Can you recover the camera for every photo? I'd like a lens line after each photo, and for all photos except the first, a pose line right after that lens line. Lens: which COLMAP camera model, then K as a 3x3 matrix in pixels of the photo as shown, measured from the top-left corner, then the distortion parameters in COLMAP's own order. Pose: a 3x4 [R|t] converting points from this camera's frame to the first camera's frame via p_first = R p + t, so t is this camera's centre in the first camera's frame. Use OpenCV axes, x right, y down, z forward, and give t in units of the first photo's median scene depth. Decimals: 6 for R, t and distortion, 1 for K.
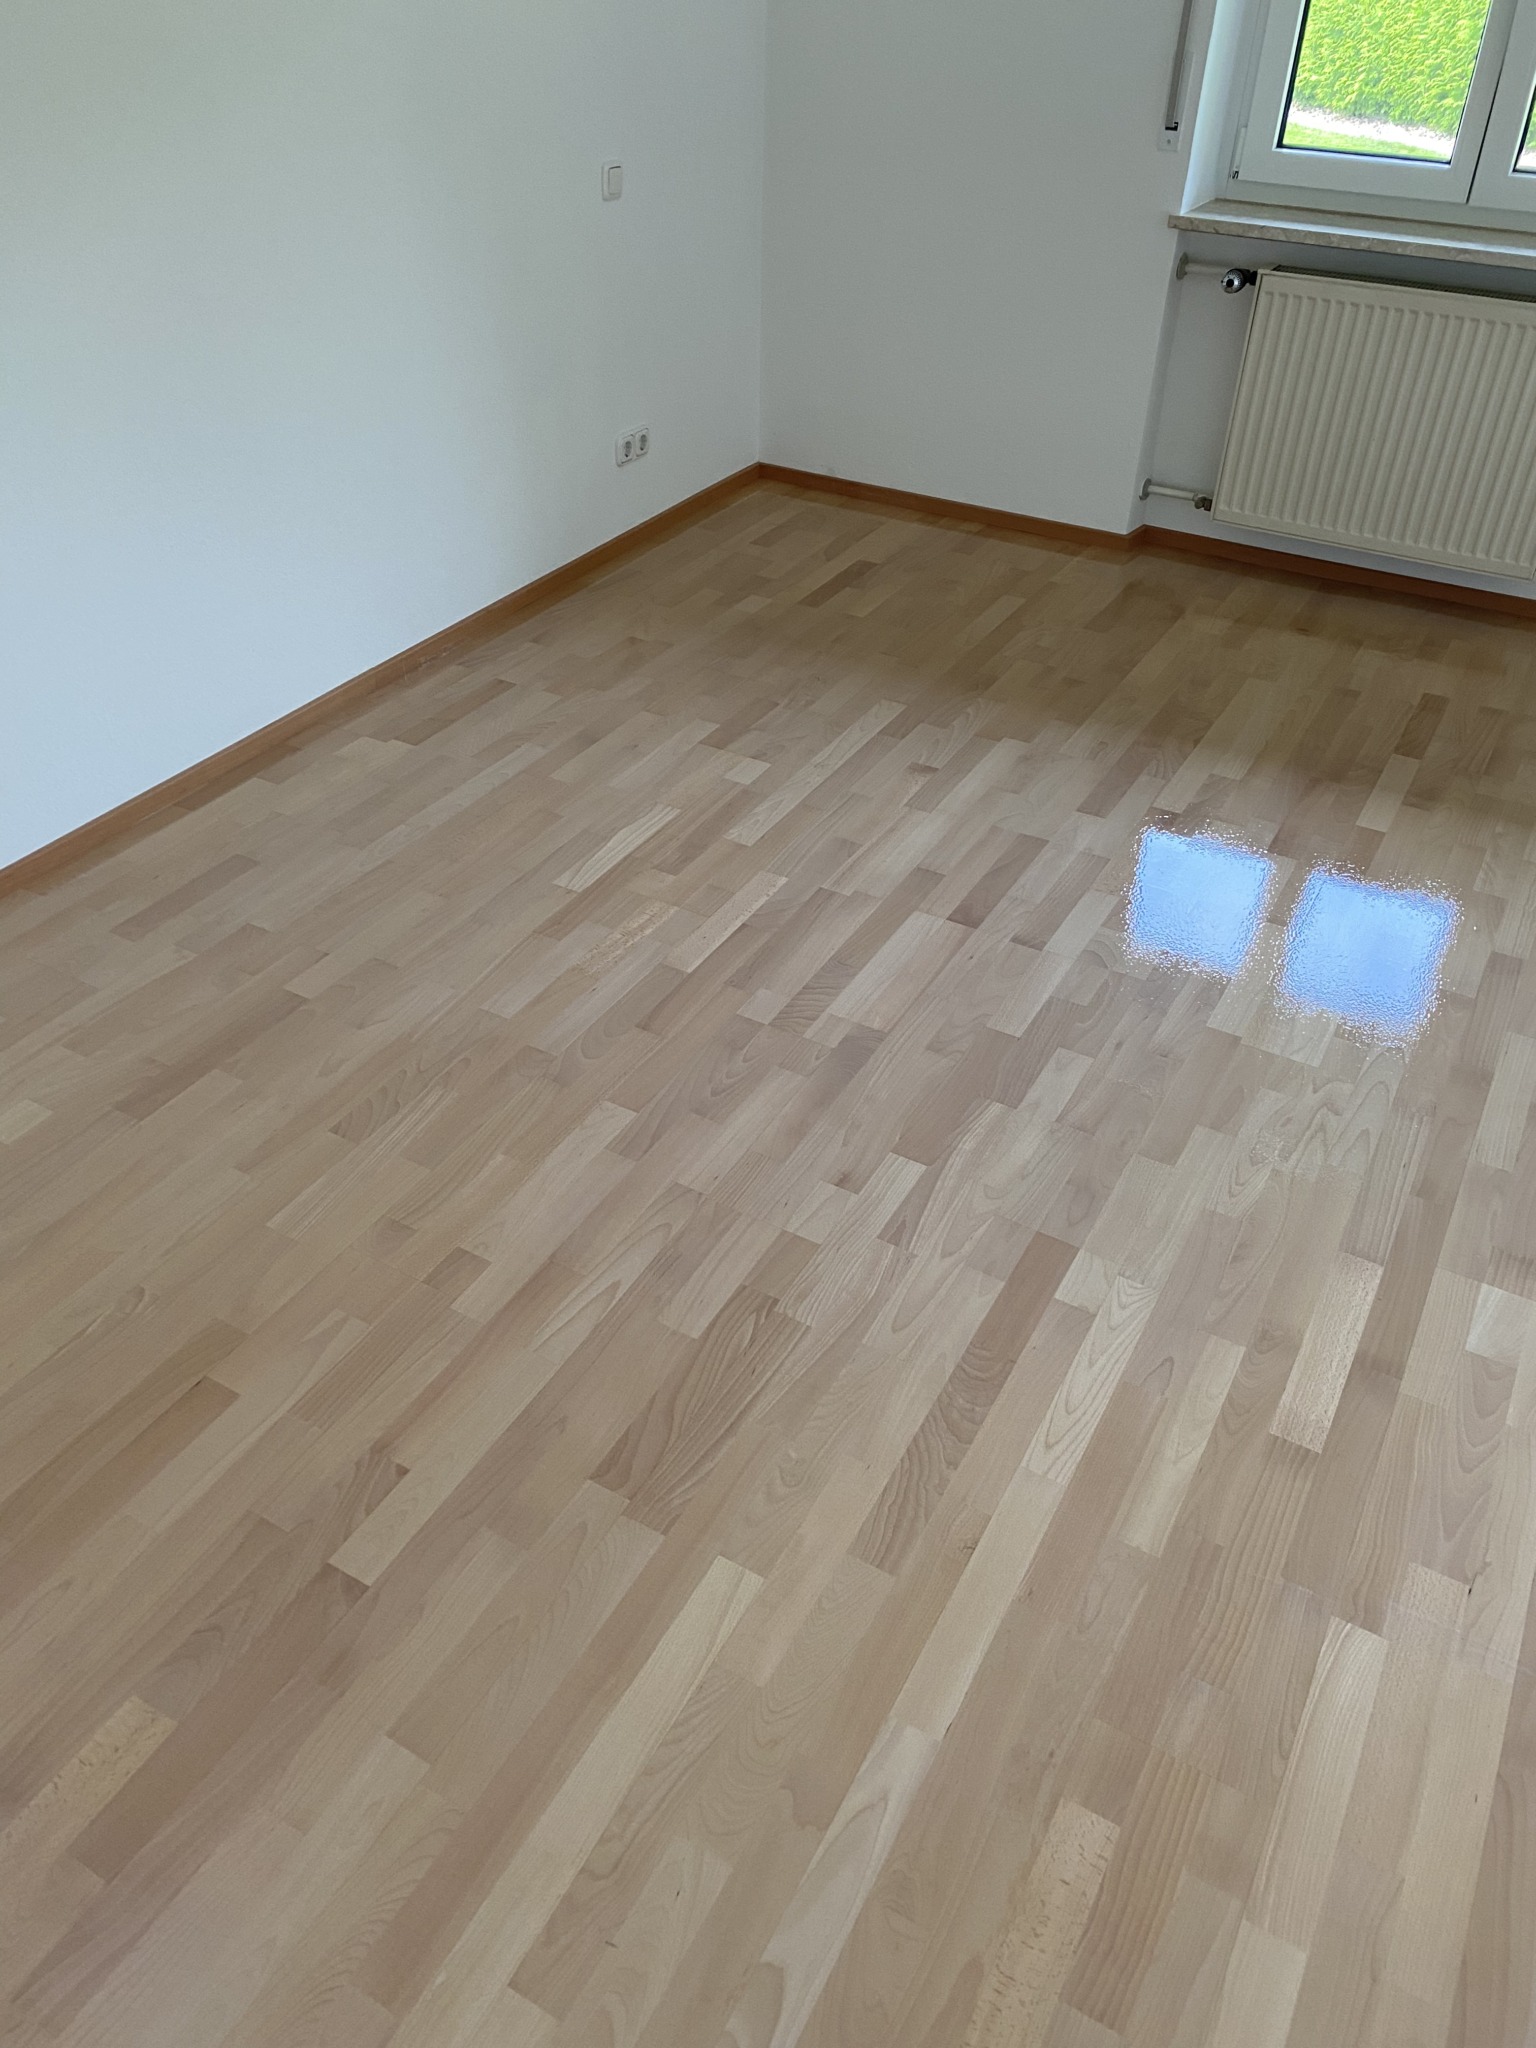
lens RADIAL K [[1565.2, 0, 752.1], [0, 1565.2, 1022.2], [0, 0, 1]] dist [0.030091, -0.027518]
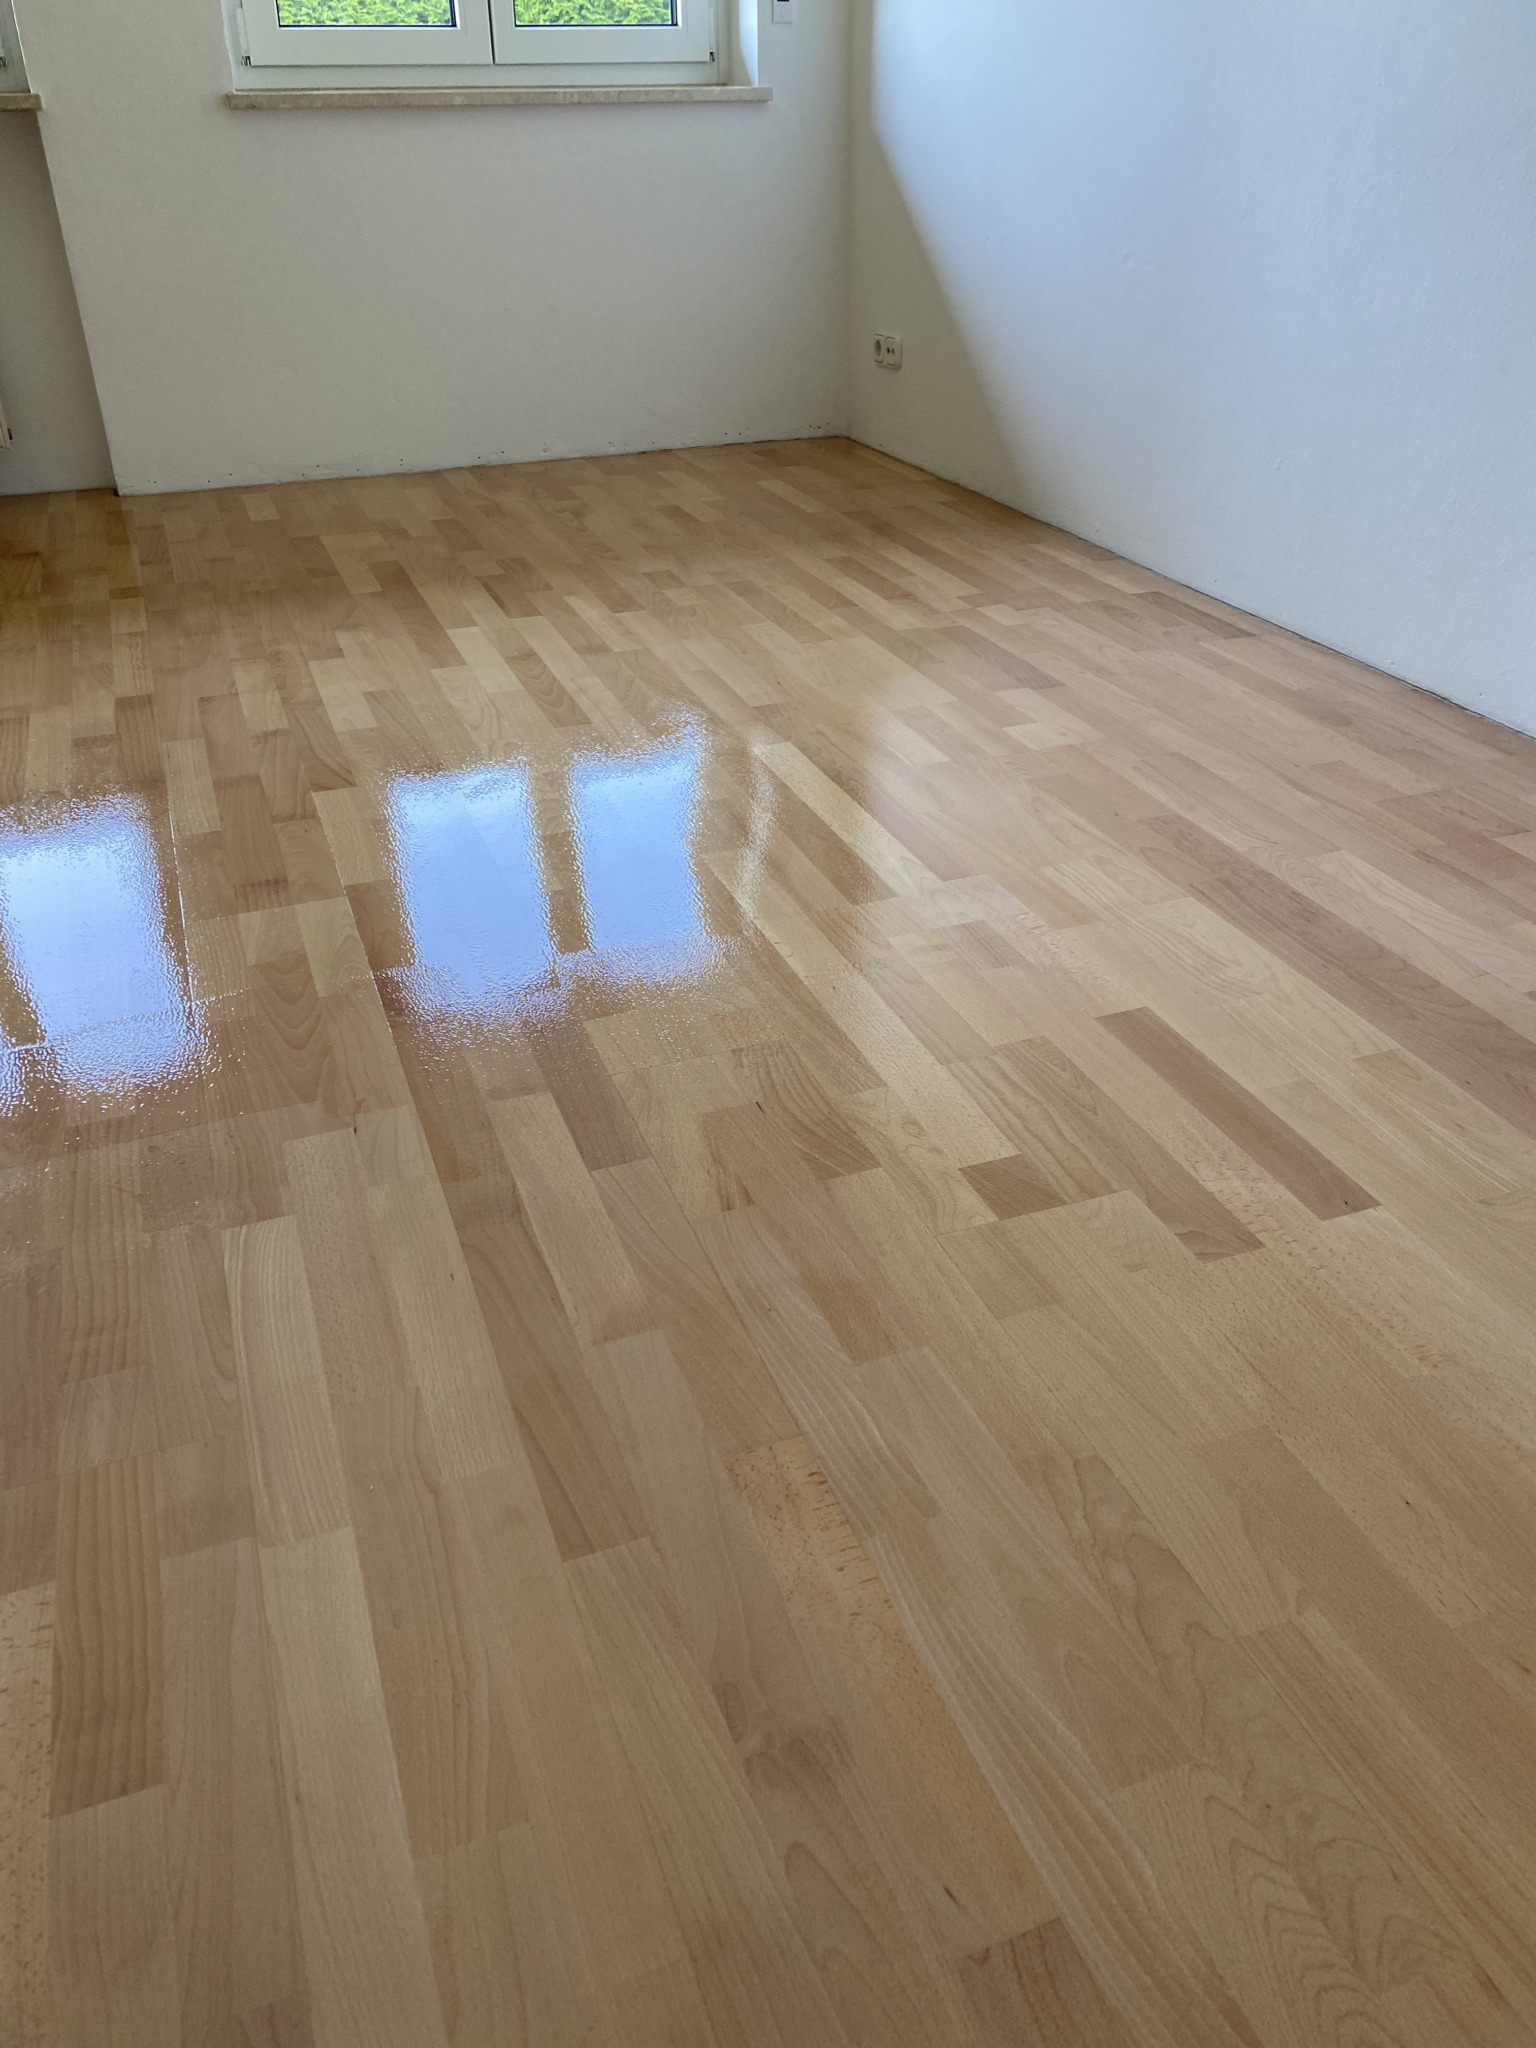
lens RADIAL K [[1565.2, 0, 755.7], [0, 1565.2, 1016.4], [0, 0, 1]] dist [0.030091, -0.027518]
pose [[0.646022, -0.411511, 0.642896, 0.070952], [0.481079, 0.873408, 0.075641, 0.292845], [-0.592638, 0.260418, 0.762209, 0.191018]]
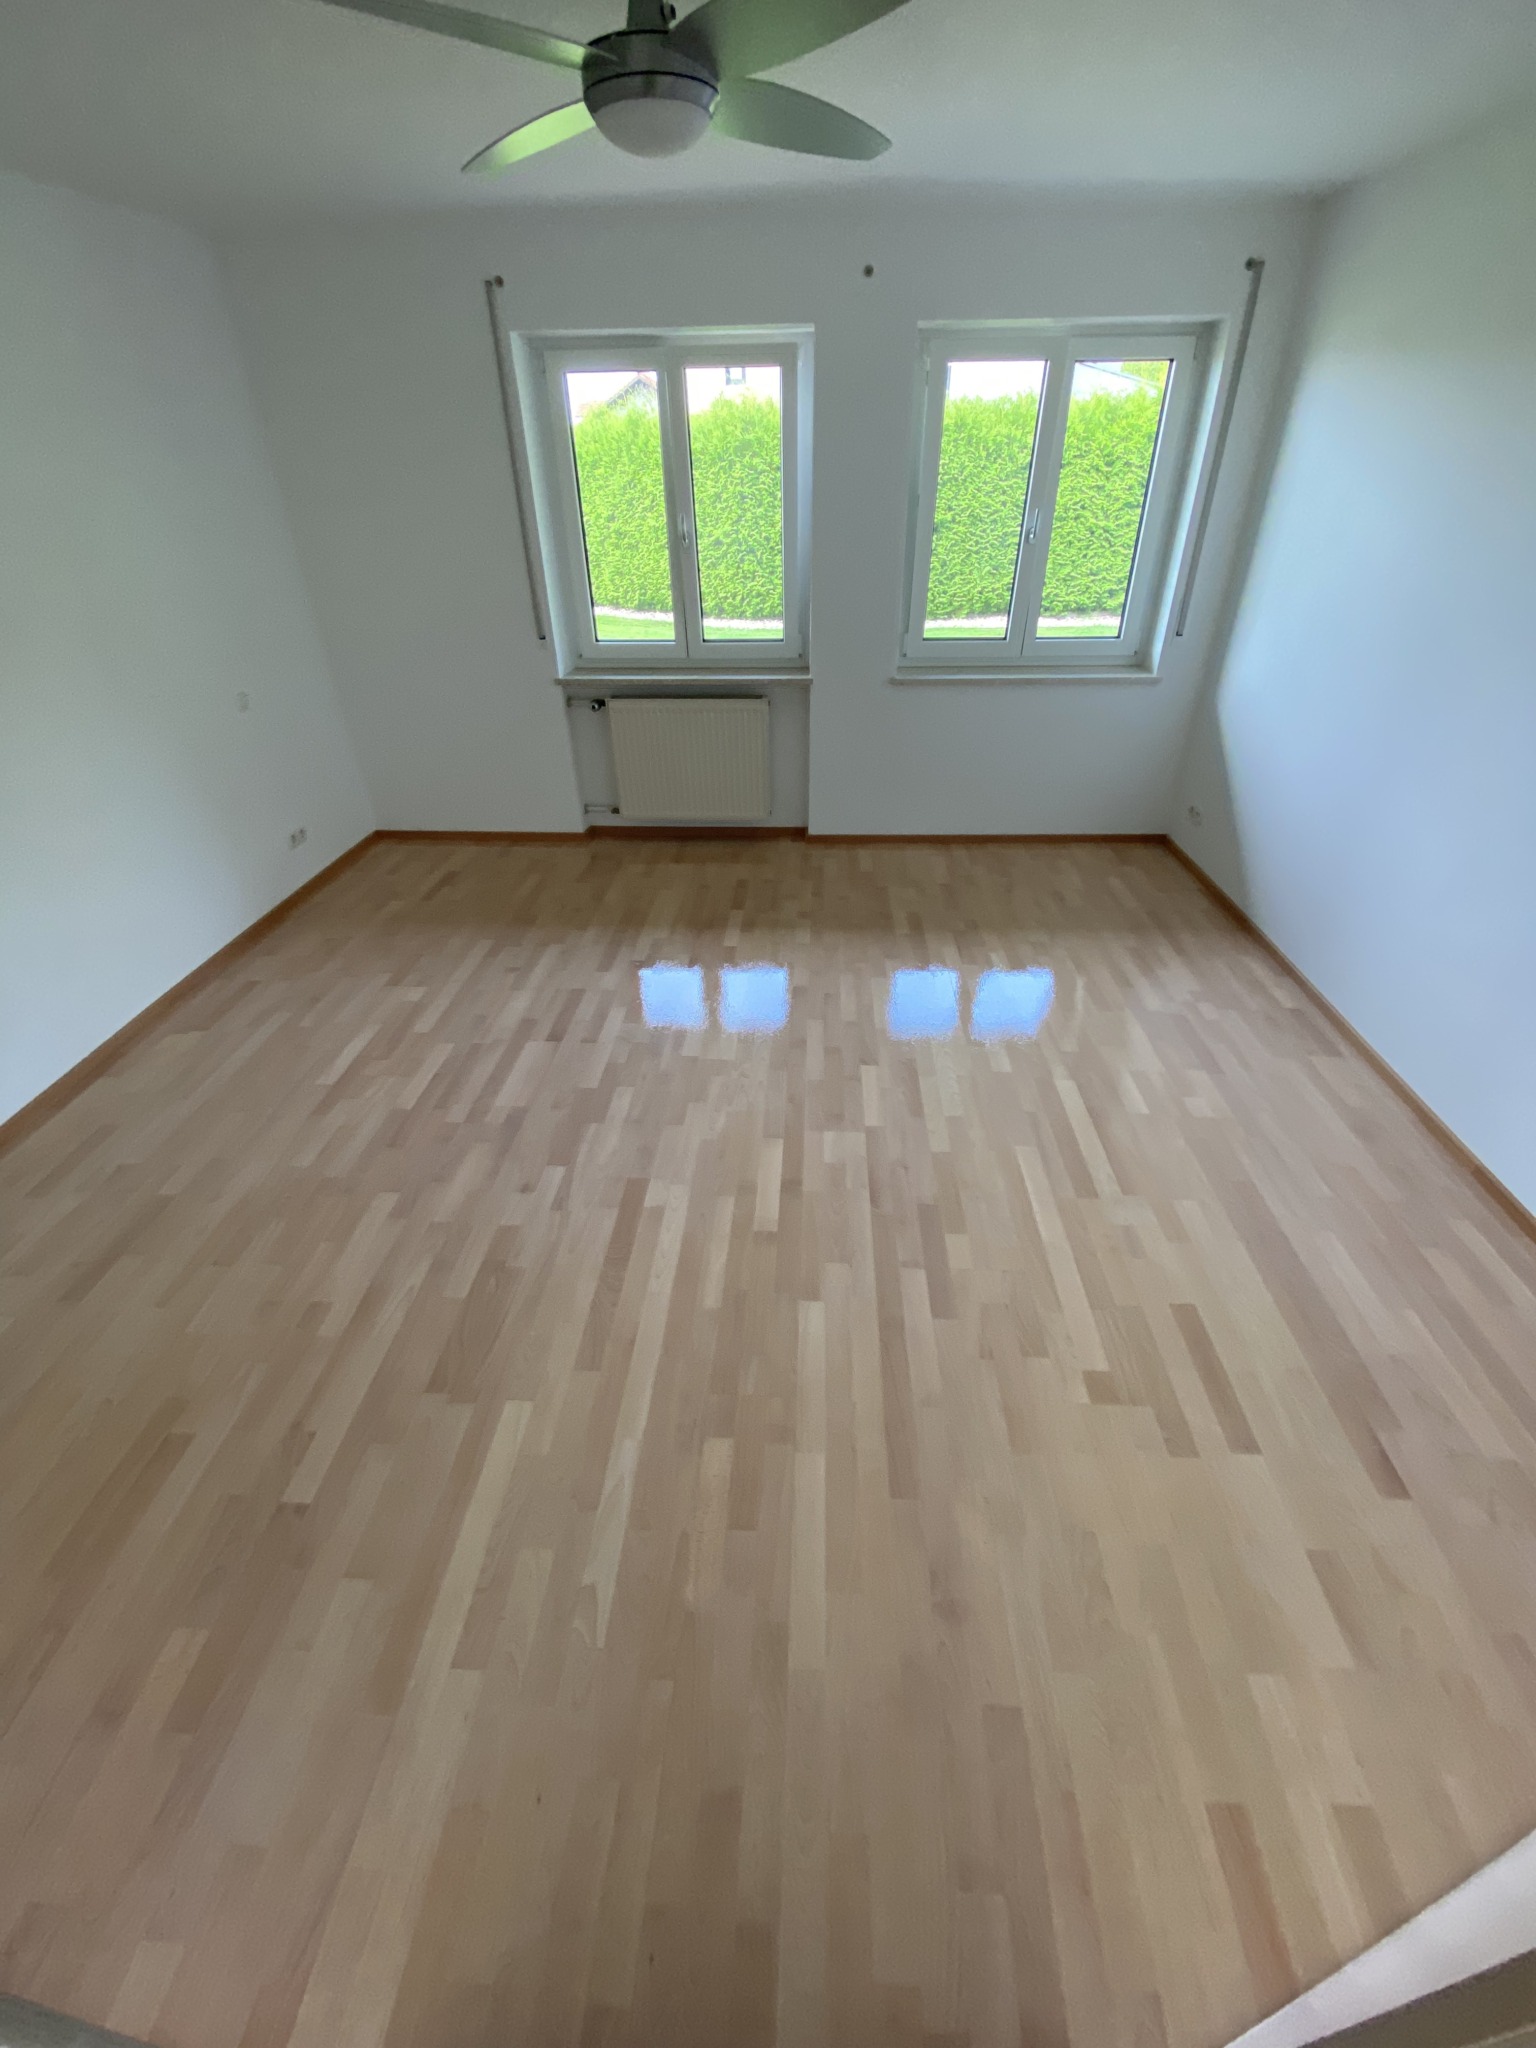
lens RADIAL K [[823.5, 0, 774.1], [0, 823.5, 1026.2], [0, 0, 1]] dist [0.023120, -0.019869]
pose [[0.893931, -0.274562, 0.354264, 0.031612], [0.295064, 0.955469, -0.004040, 0.005973], [-0.337380, 0.108142, 0.935137, -0.078100]]
